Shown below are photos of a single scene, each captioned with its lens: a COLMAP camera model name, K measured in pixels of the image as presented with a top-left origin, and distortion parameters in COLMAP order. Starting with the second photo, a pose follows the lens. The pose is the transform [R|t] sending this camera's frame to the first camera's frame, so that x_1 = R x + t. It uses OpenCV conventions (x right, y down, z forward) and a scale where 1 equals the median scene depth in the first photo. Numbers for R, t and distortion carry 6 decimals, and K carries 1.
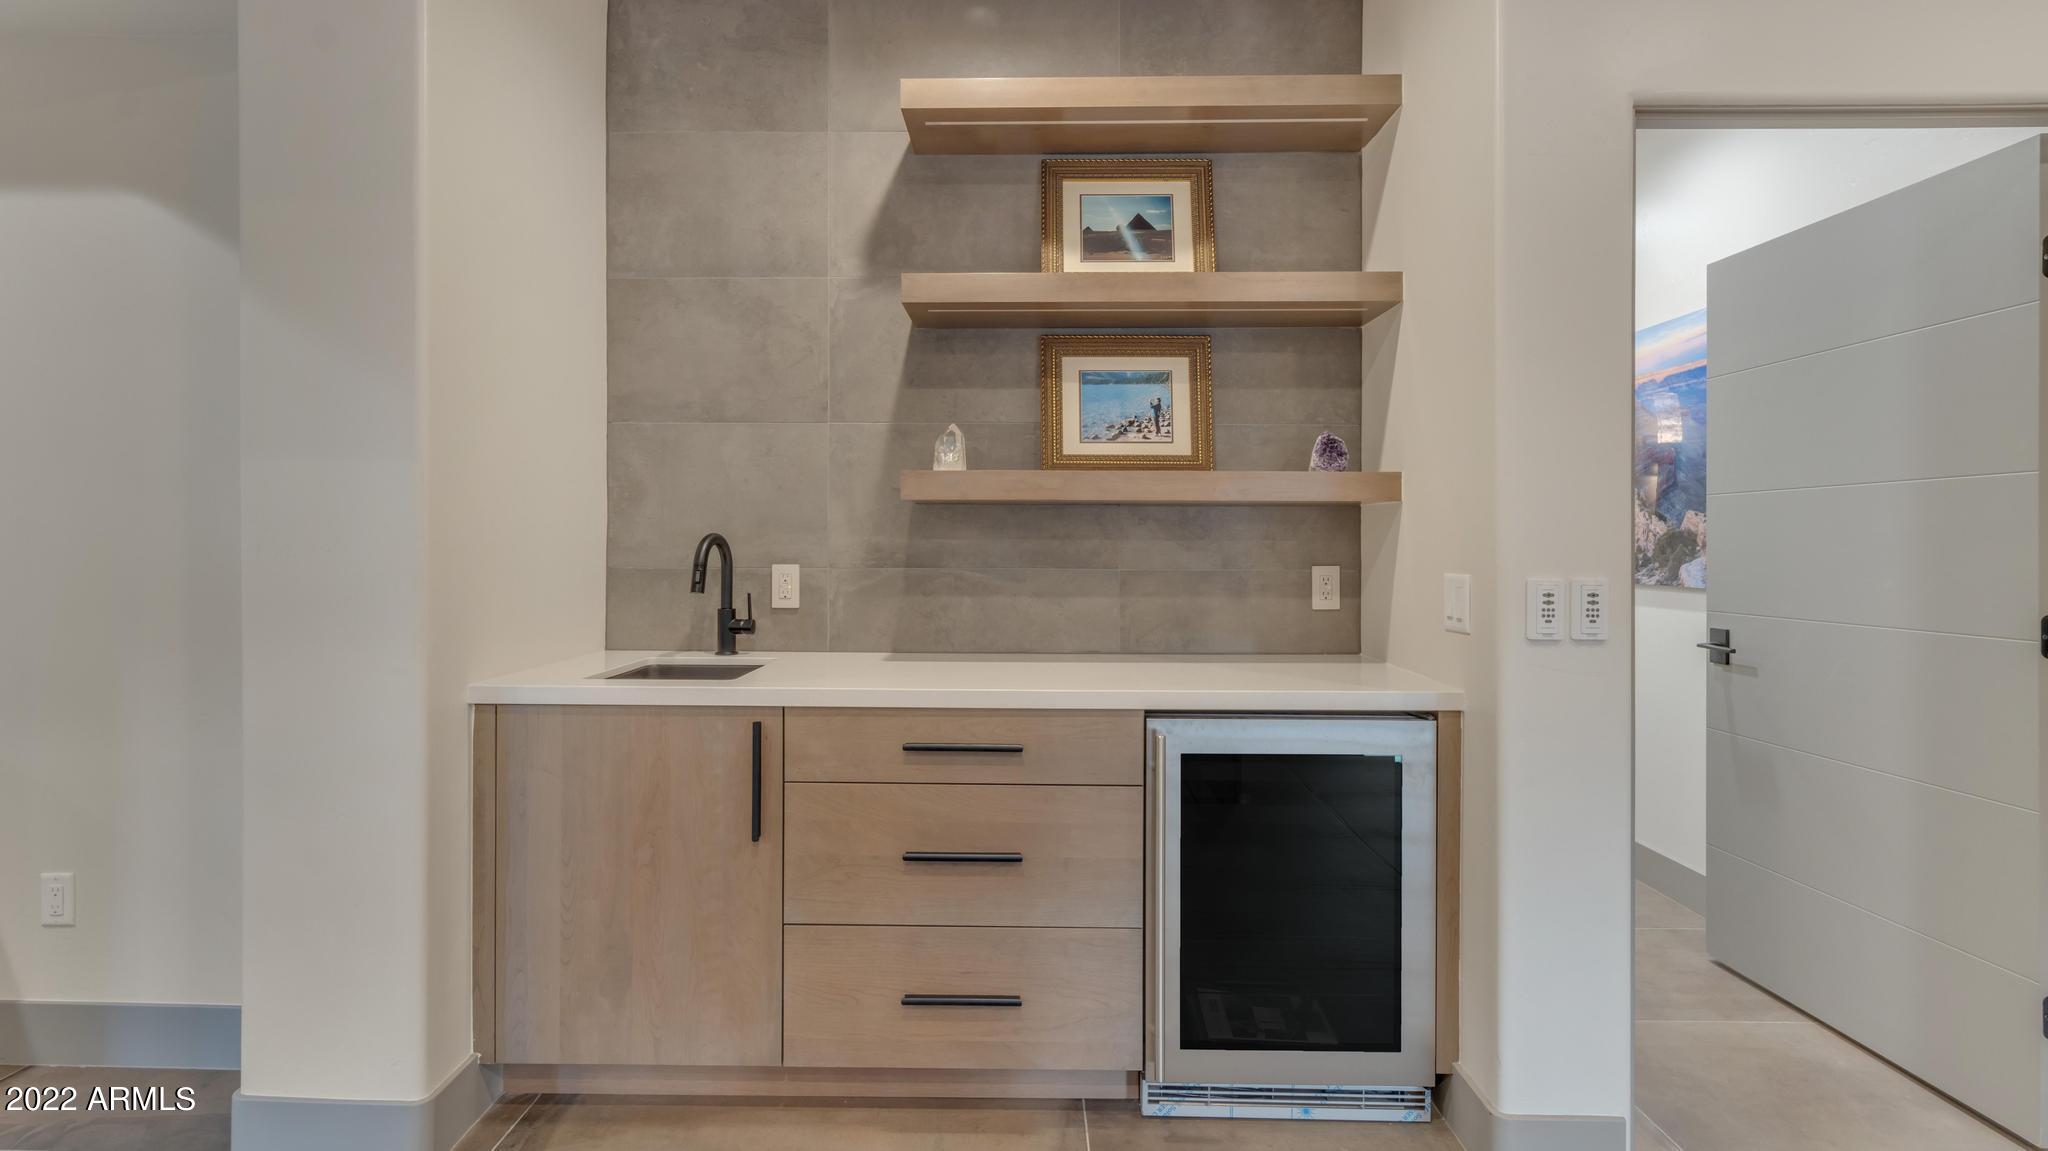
lens RADIAL K [[1014.2, 0, 1021.7], [0, 1014.2, 566.3], [0, 0, 1]] dist [0.013882, -0.000328]
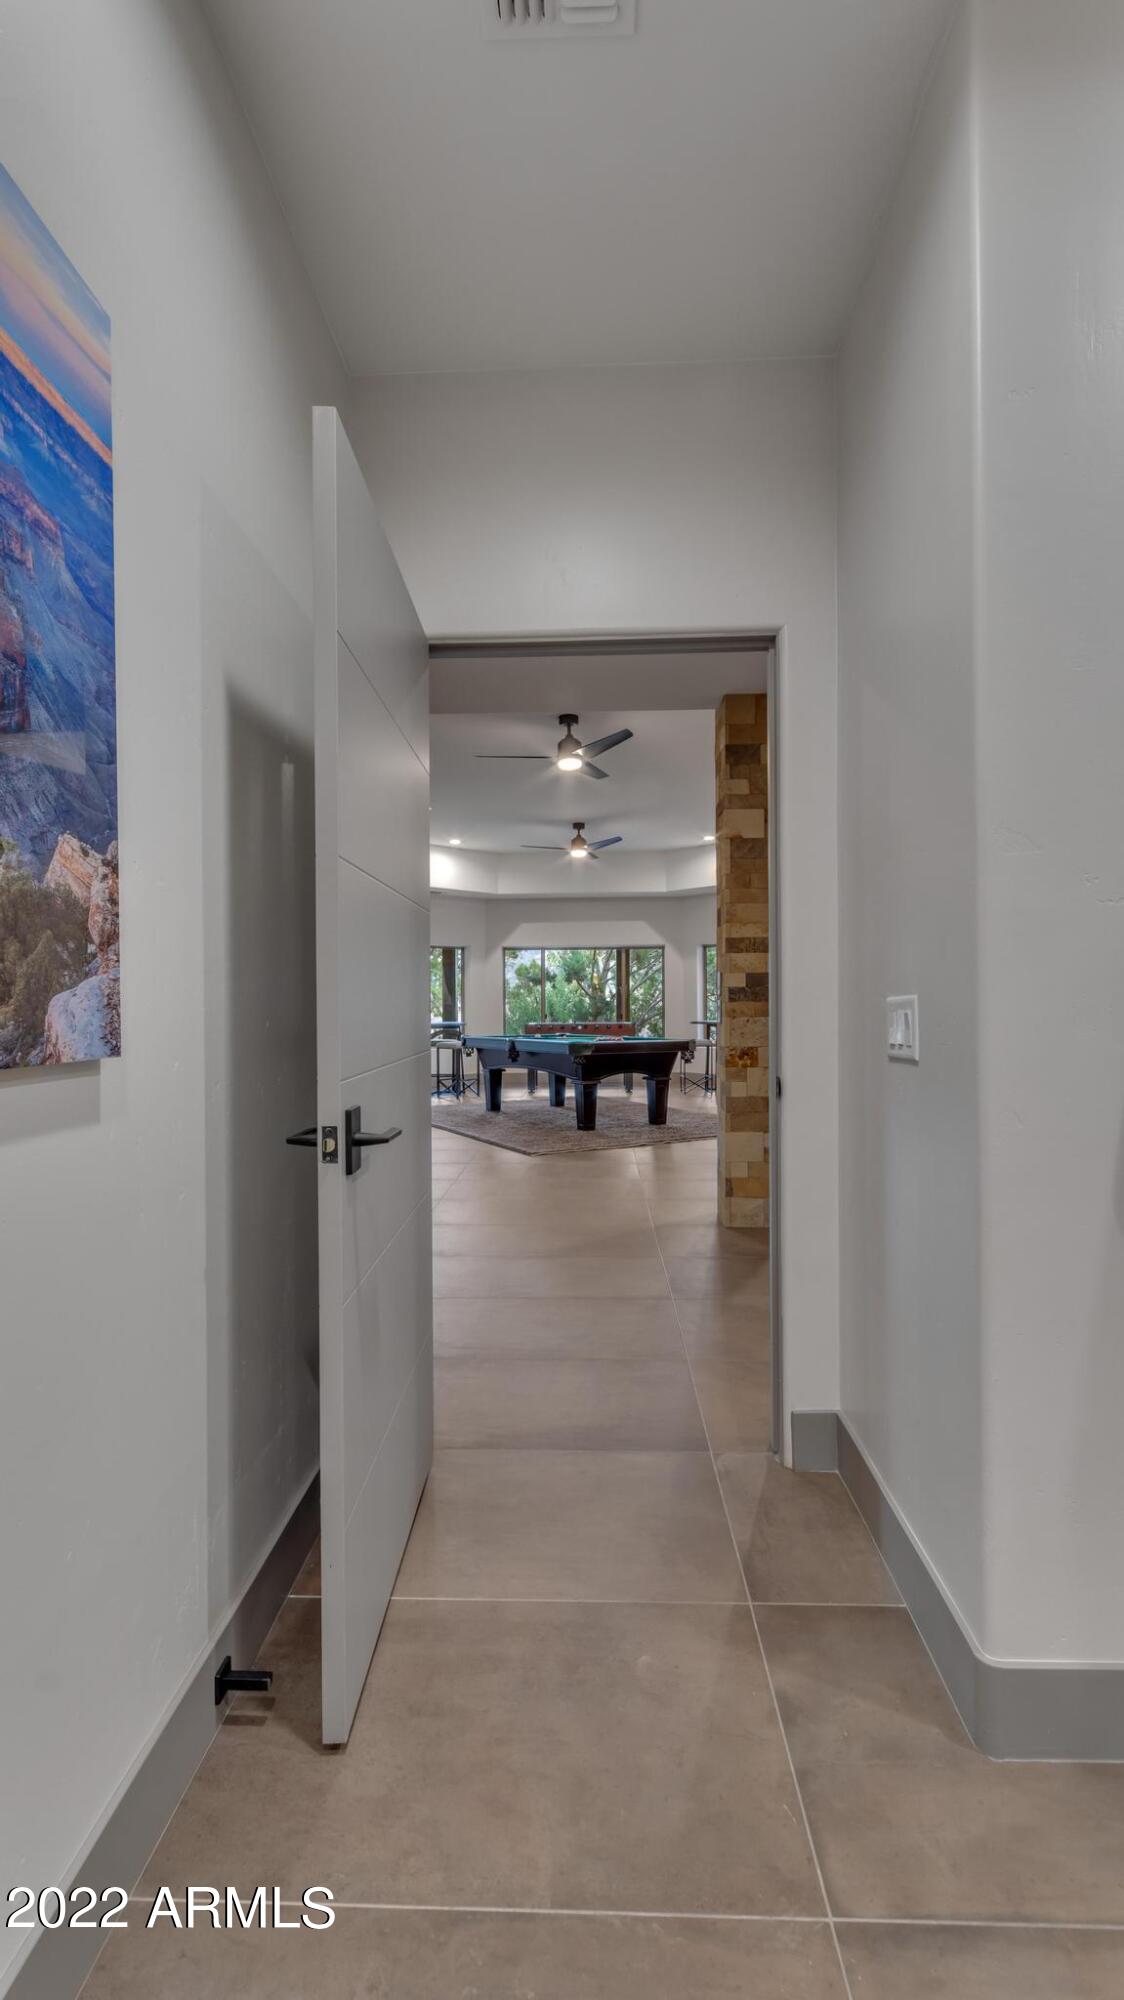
lens RADIAL K [[990.4, 0, 571.6], [0, 990.4, 1001.2], [0, 0, 1]] dist [0.013882, -0.000328]
pose [[-0.999630, 0.001172, 0.027166, 0.477468], [0.001601, 0.999874, 0.015780, -0.004507], [-0.027144, 0.015817, -0.999506, 1.324920]]
